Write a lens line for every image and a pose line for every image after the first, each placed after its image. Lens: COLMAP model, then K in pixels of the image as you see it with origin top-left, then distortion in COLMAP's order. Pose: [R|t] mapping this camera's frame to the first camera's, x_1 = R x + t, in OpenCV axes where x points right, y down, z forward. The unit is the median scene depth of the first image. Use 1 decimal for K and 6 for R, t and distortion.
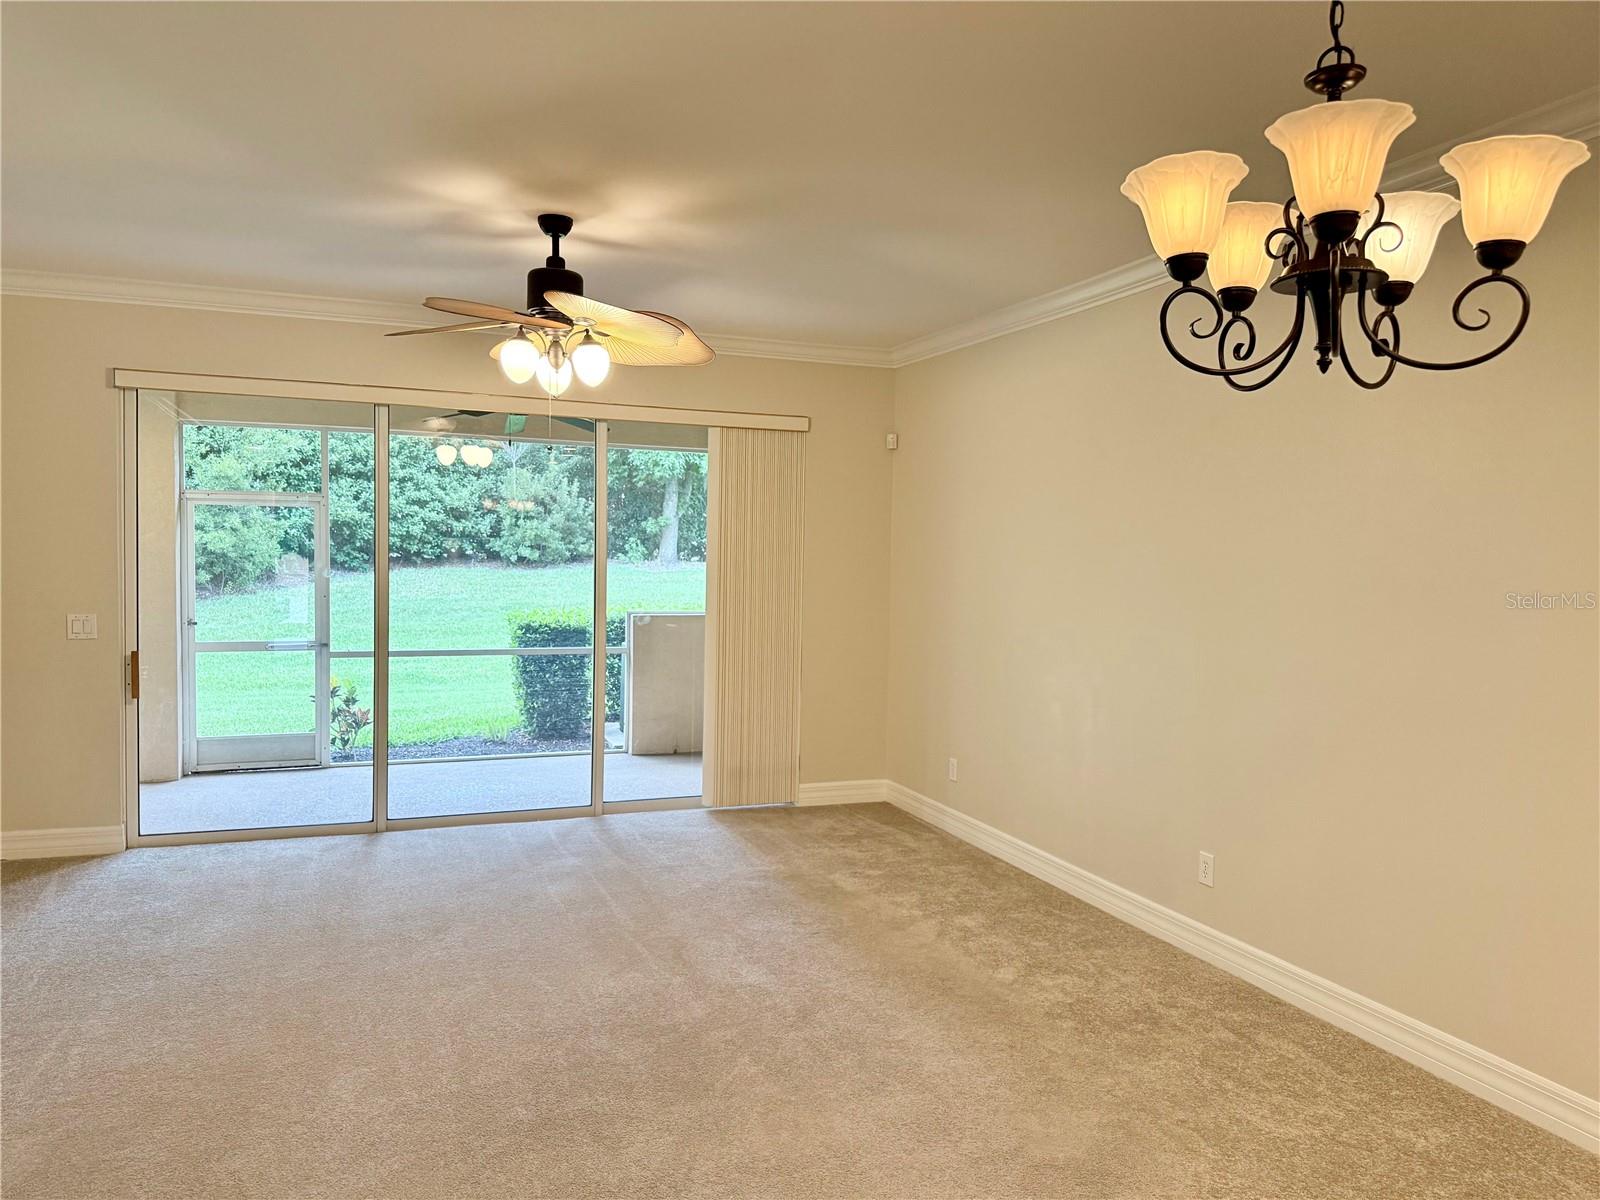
lens RADIAL K [[1163.1, 0, 805.3], [0, 1163.1, 607.8], [0, 0, 1]] dist [0.099171, -0.159285]
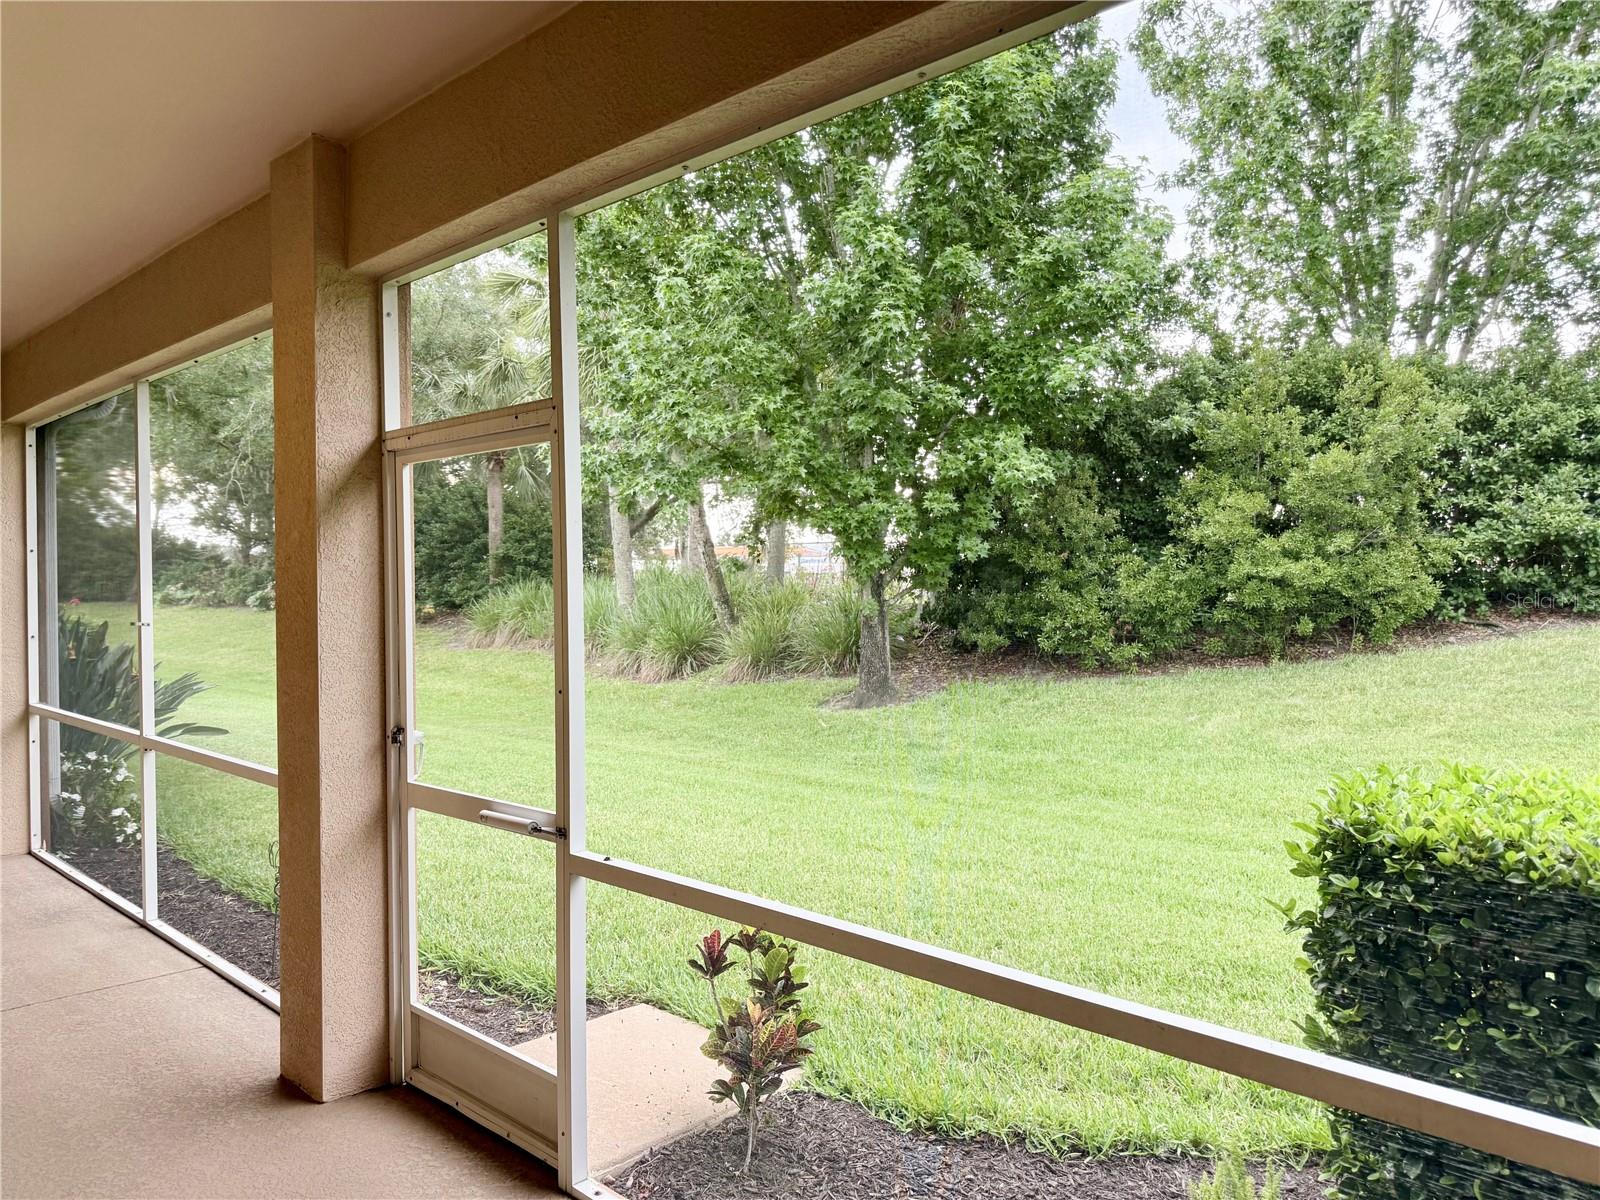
lens RADIAL K [[1146.2, 0, 799.4], [0, 1146.2, 592.8], [0, 0, 1]] dist [0.093405, -0.089951]
pose [[0.436070, -0.012840, -0.899821, -0.061772], [-0.032148, 0.999038, -0.029835, -0.034176], [0.899338, 0.041937, 0.435237, 0.934716]]
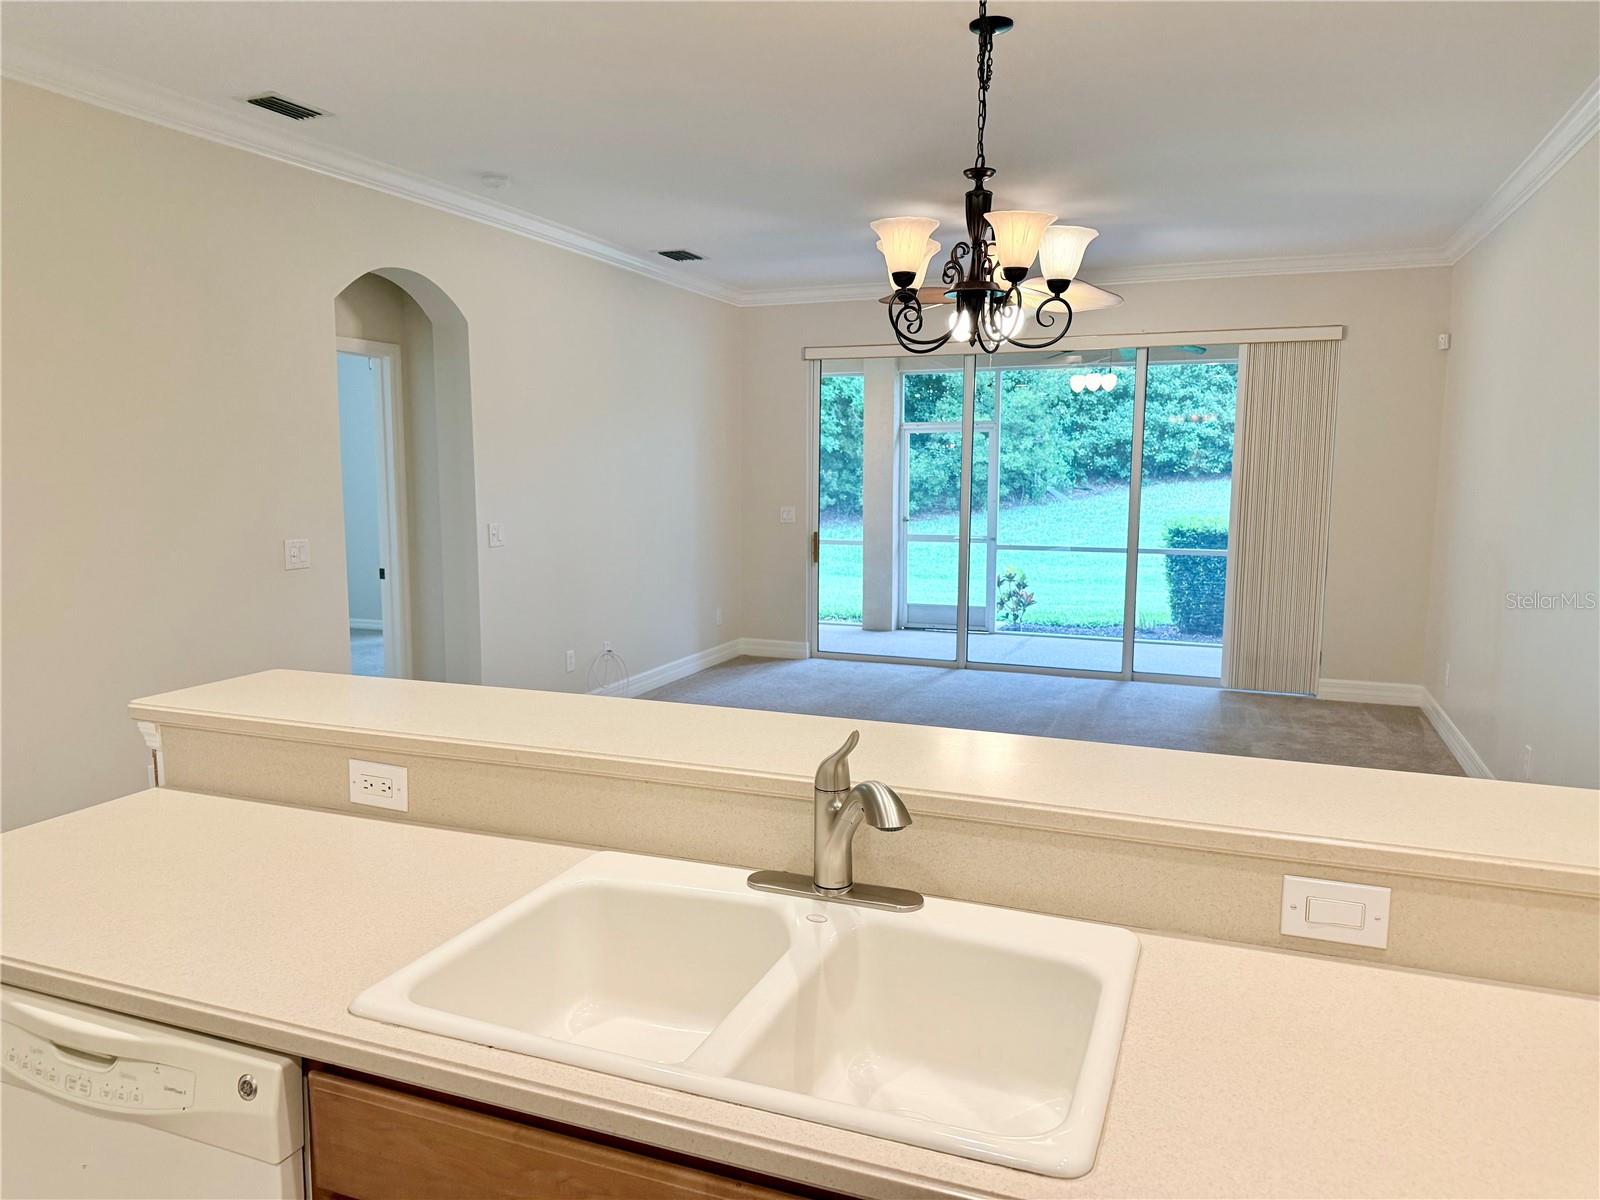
lens RADIAL K [[1165.8, 0, 800.0], [0, 1165.8, 600.0], [0, 0, 1]] dist [0.199931, -0.211791]
pose [[0.747013, 0.063903, -0.661731, 0.307289], [-0.023017, 0.997259, 0.070322, 0.013079], [0.664411, -0.037301, 0.746436, -0.114026]]
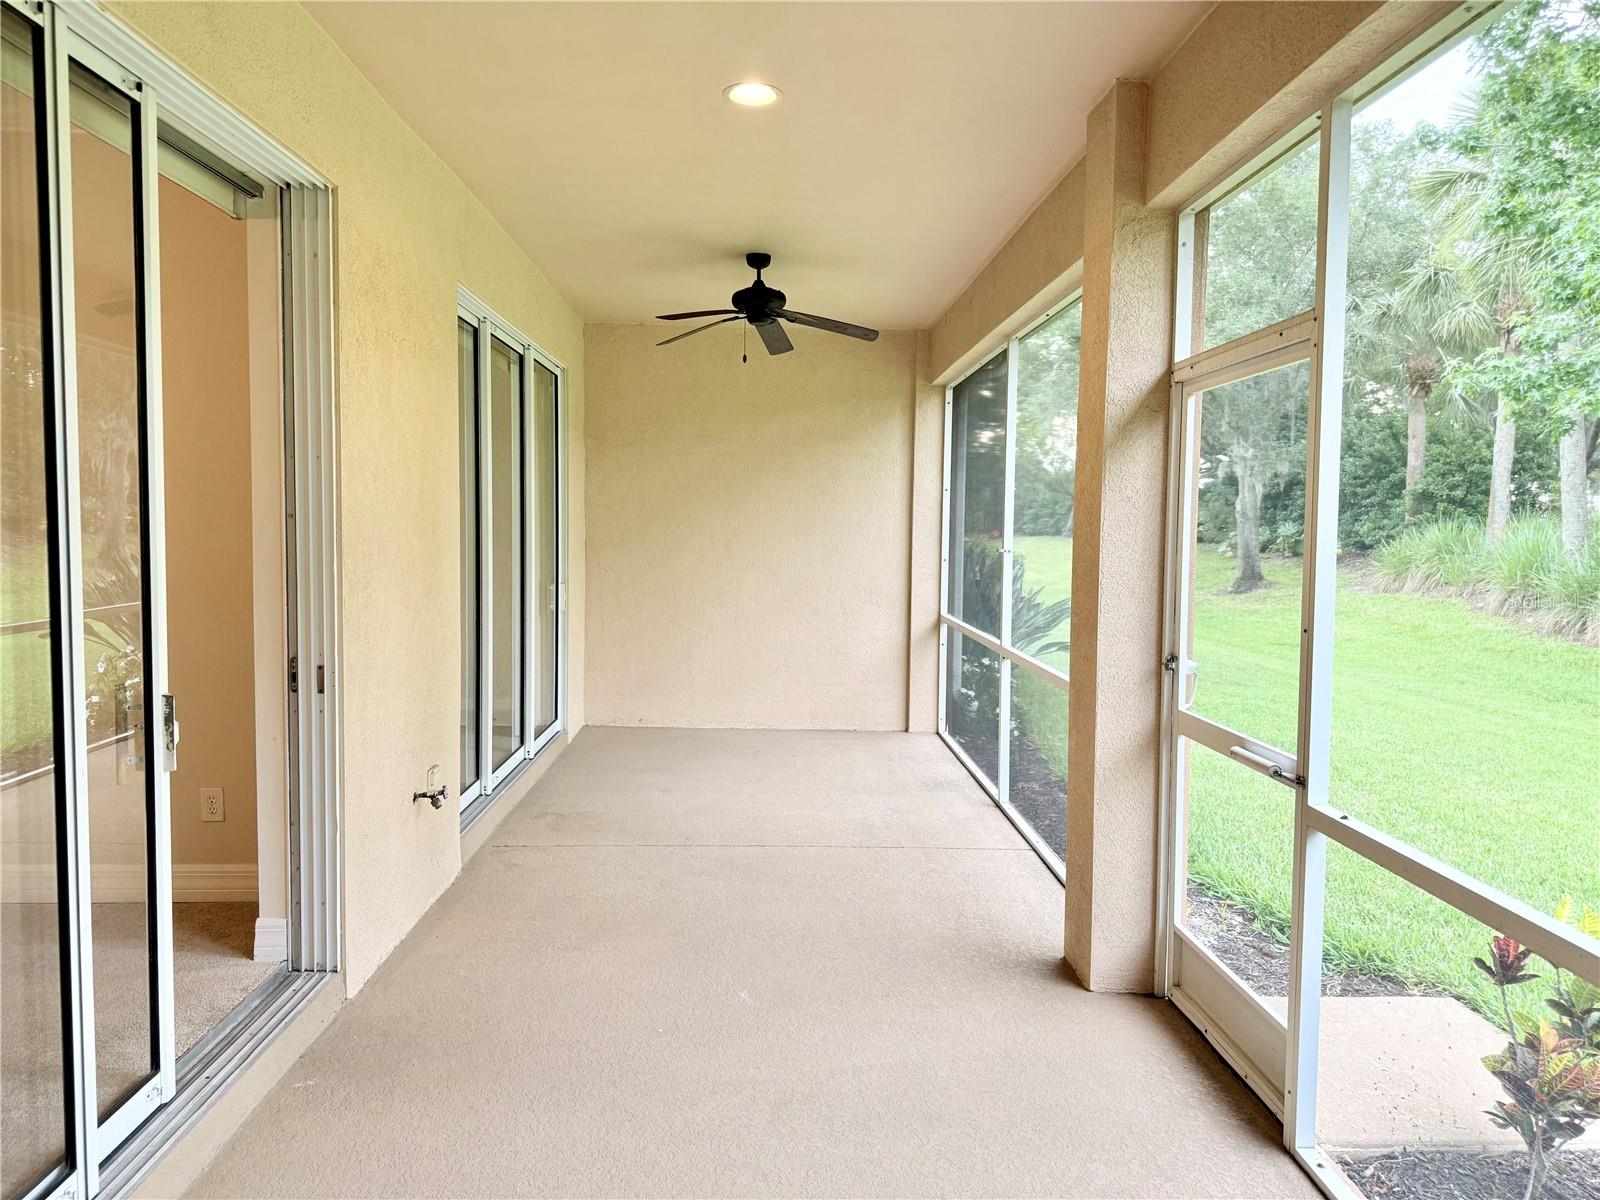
lens RADIAL K [[1146.2, 0, 799.4], [0, 1146.2, 592.8], [0, 0, 1]] dist [0.093405, -0.089951]
pose [[-0.300578, 0.038334, -0.952987, -0.055066], [-0.061823, 0.996307, 0.059576, -0.033261], [0.951751, 0.076824, -0.297098, 0.985730]]
